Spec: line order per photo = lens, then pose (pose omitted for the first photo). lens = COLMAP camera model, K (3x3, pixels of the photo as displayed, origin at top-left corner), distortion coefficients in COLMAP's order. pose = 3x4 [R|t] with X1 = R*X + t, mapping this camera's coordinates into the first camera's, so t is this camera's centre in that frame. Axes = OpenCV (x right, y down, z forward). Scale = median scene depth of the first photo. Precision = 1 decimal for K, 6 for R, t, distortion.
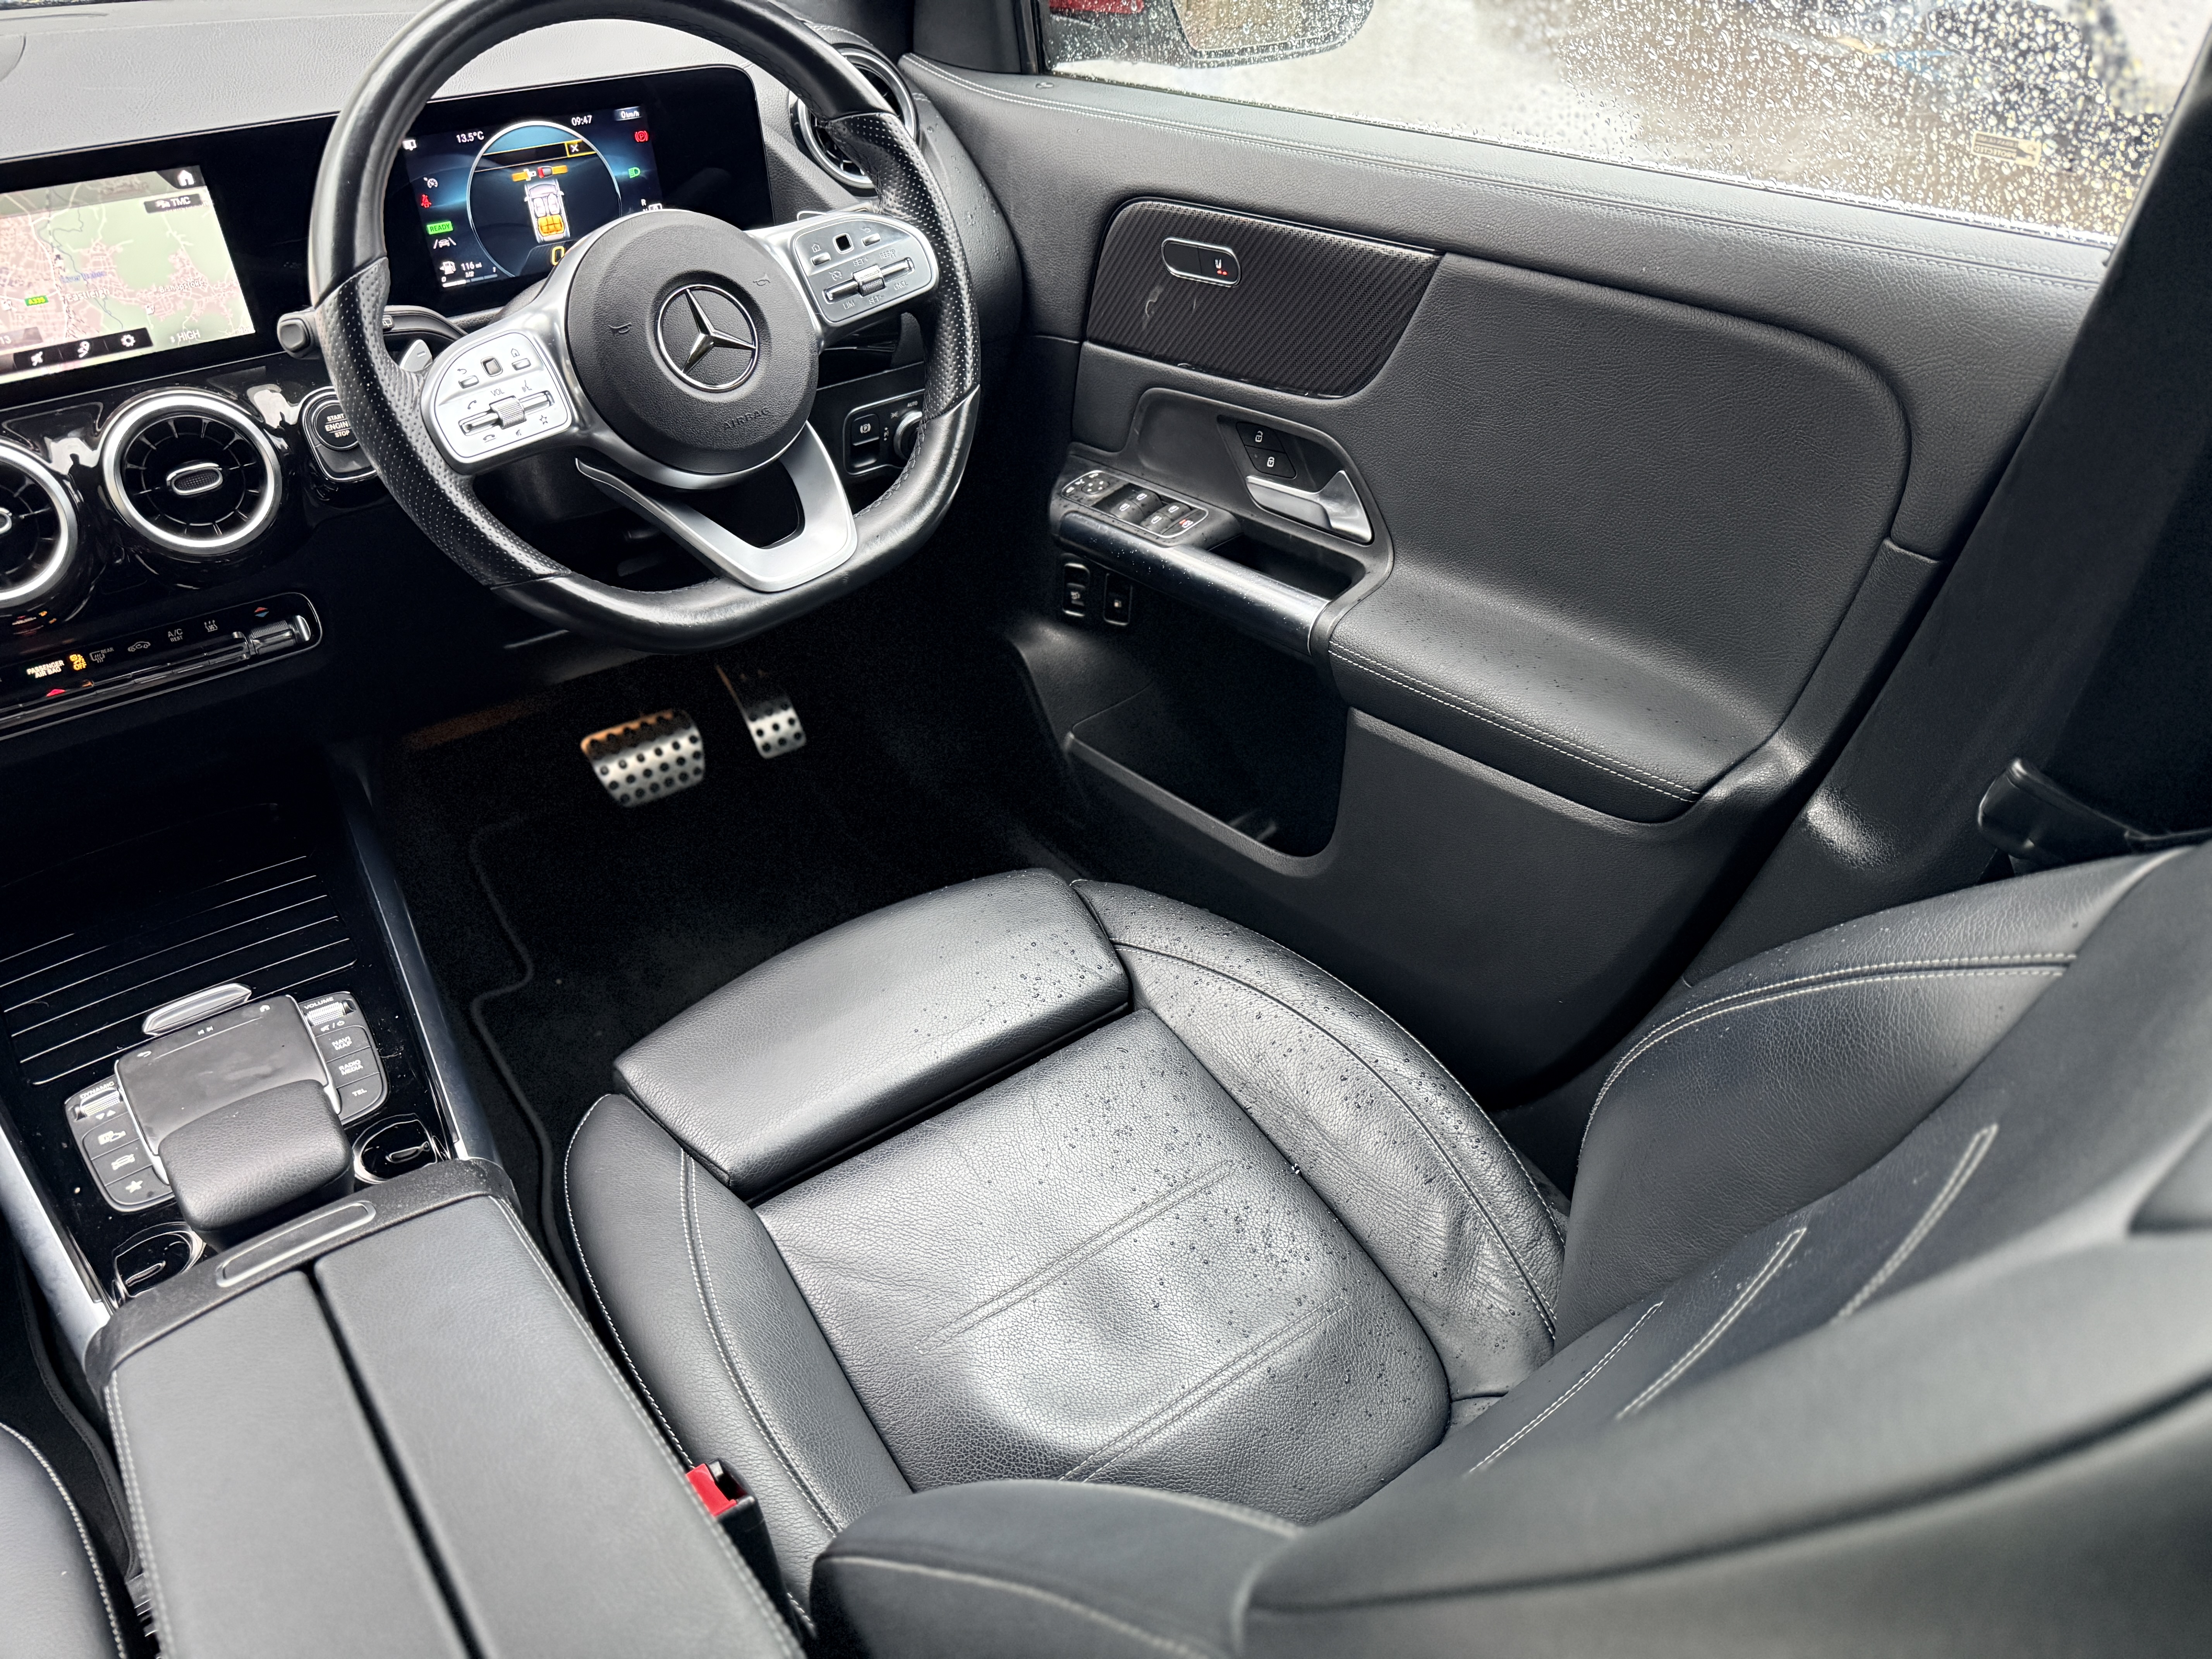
lens RADIAL K [[1552.3, 0, 1095.6], [0, 1552.3, 829.9], [0, 0, 1]] dist [0.047017, -0.064133]
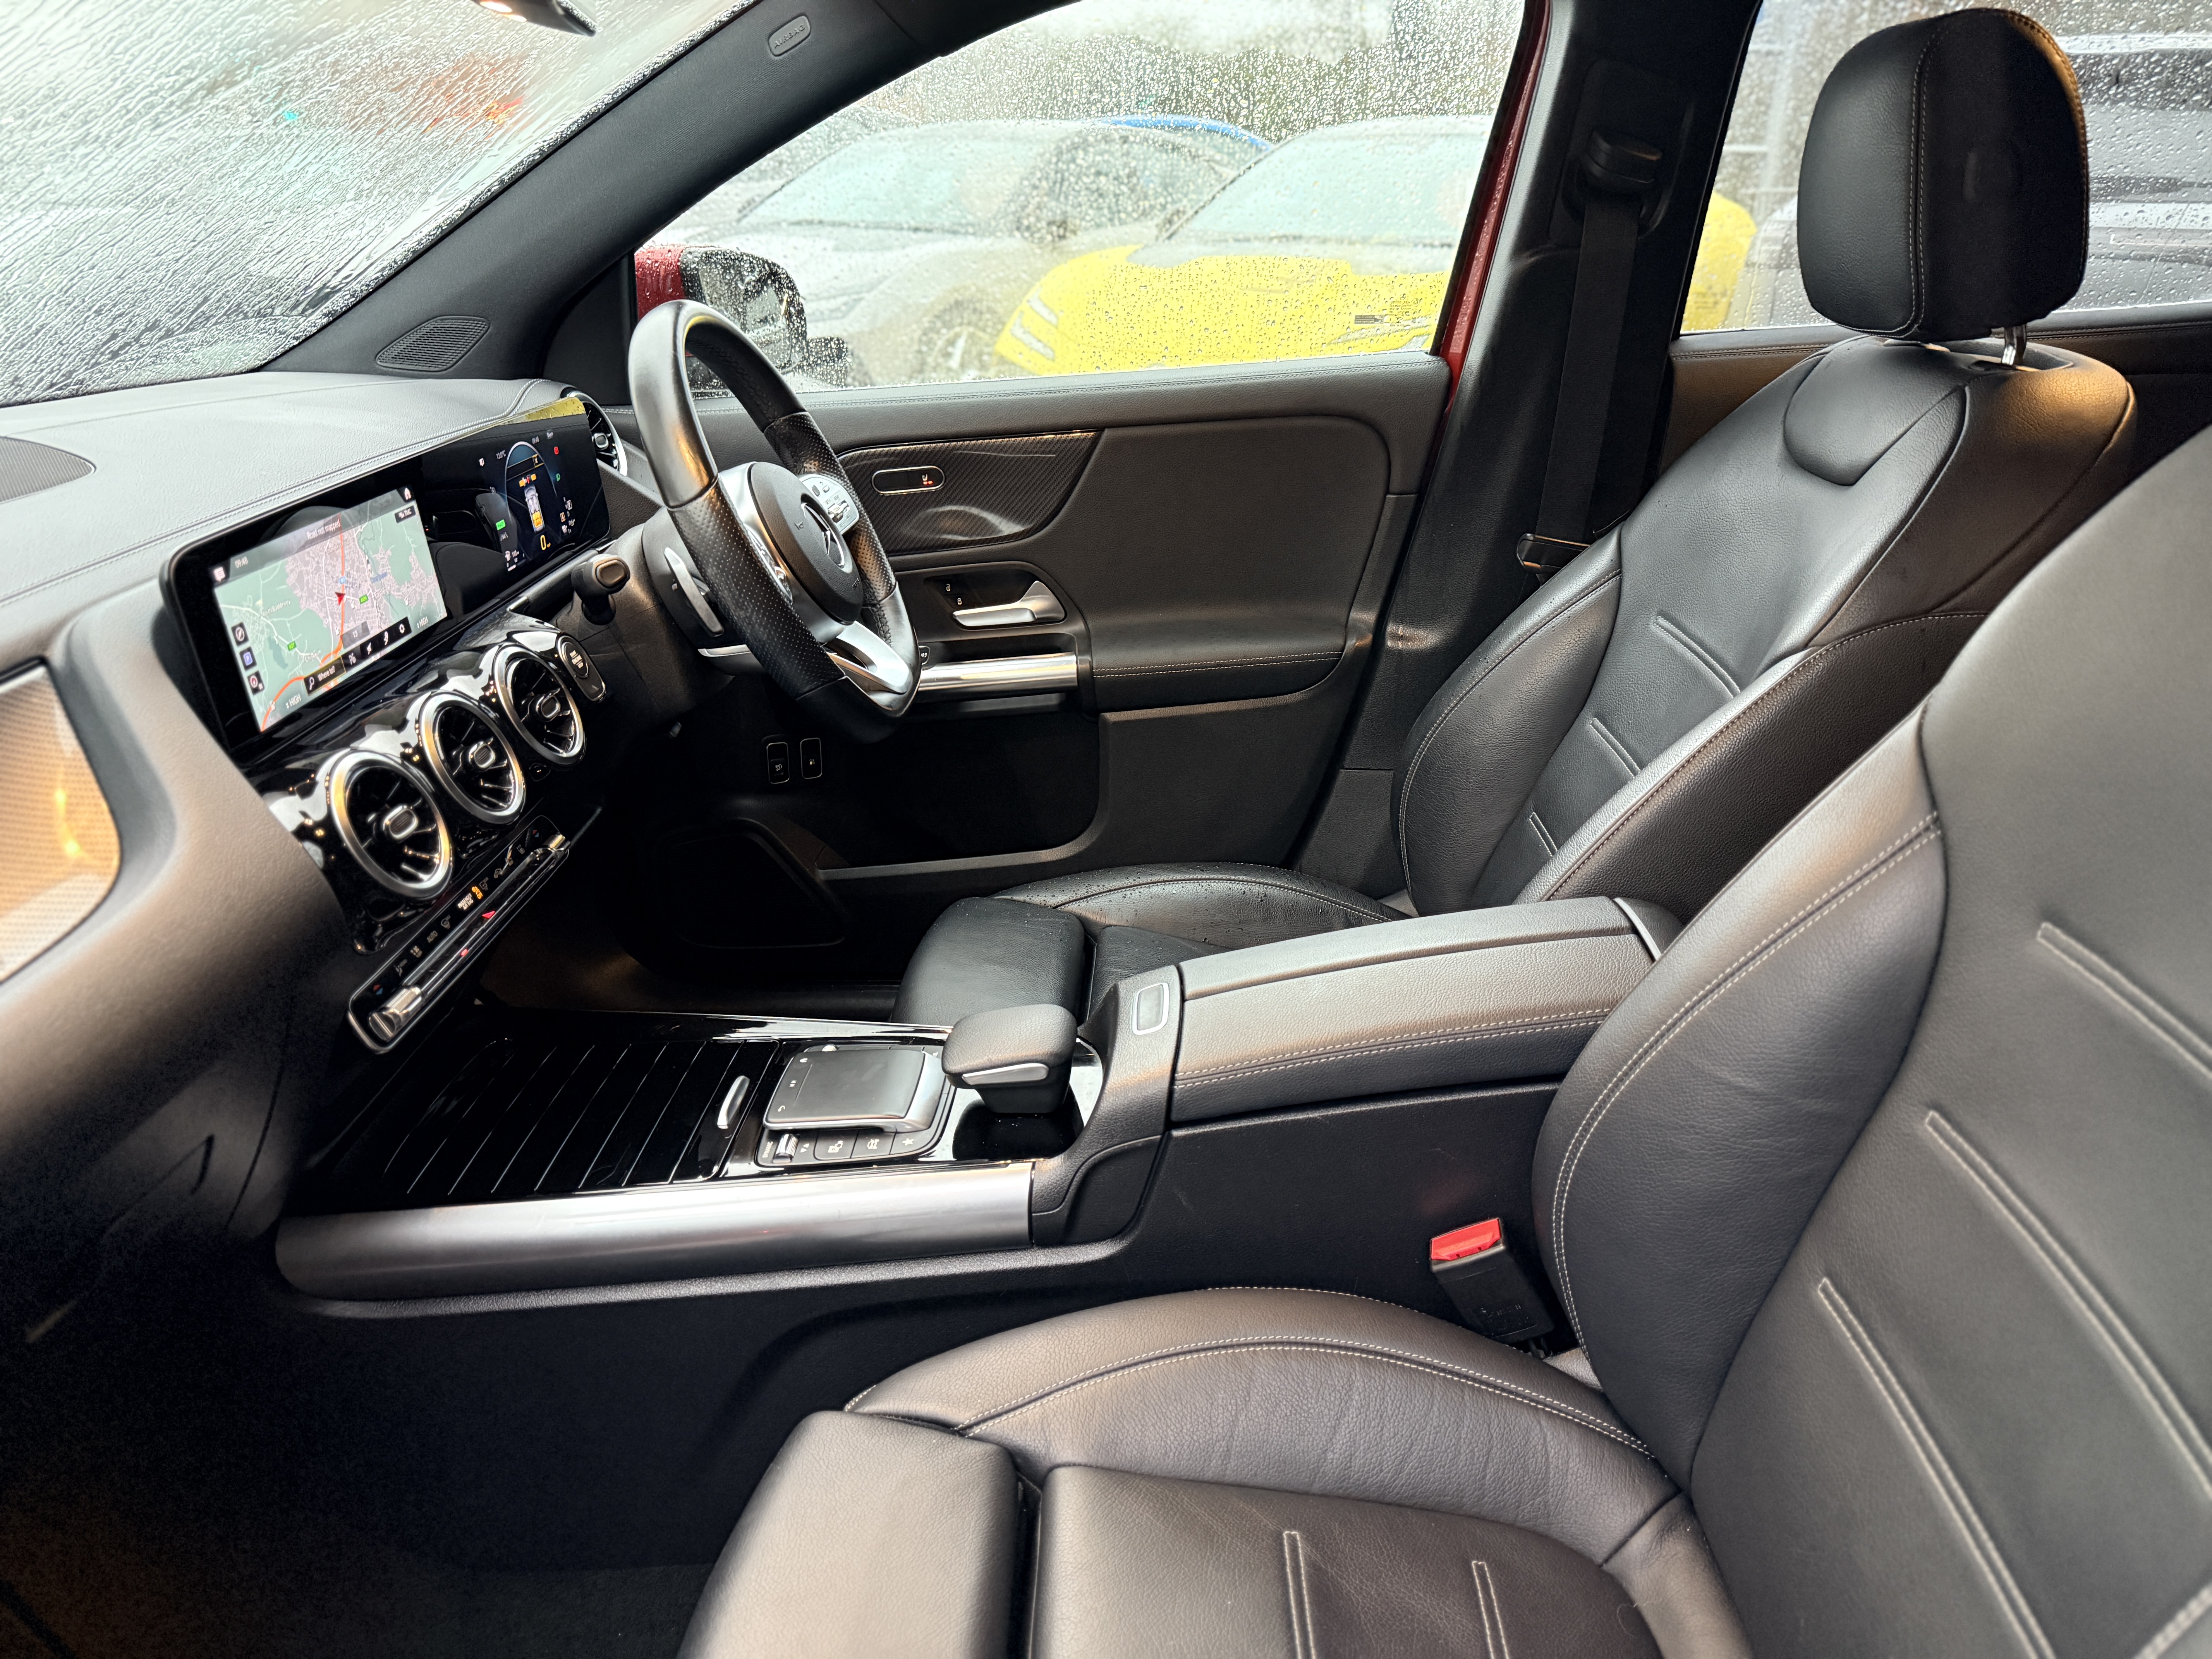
lens RADIAL K [[1552.3, 0, 1137.2], [0, 1552.3, 820.3], [0, 0, 1]] dist [0.047017, -0.064133]
pose [[0.623572, -0.297220, 0.723062, -1.085481], [0.462185, 0.886118, -0.034346, 0.099652], [-0.630510, 0.355606, 0.689929, -0.092062]]
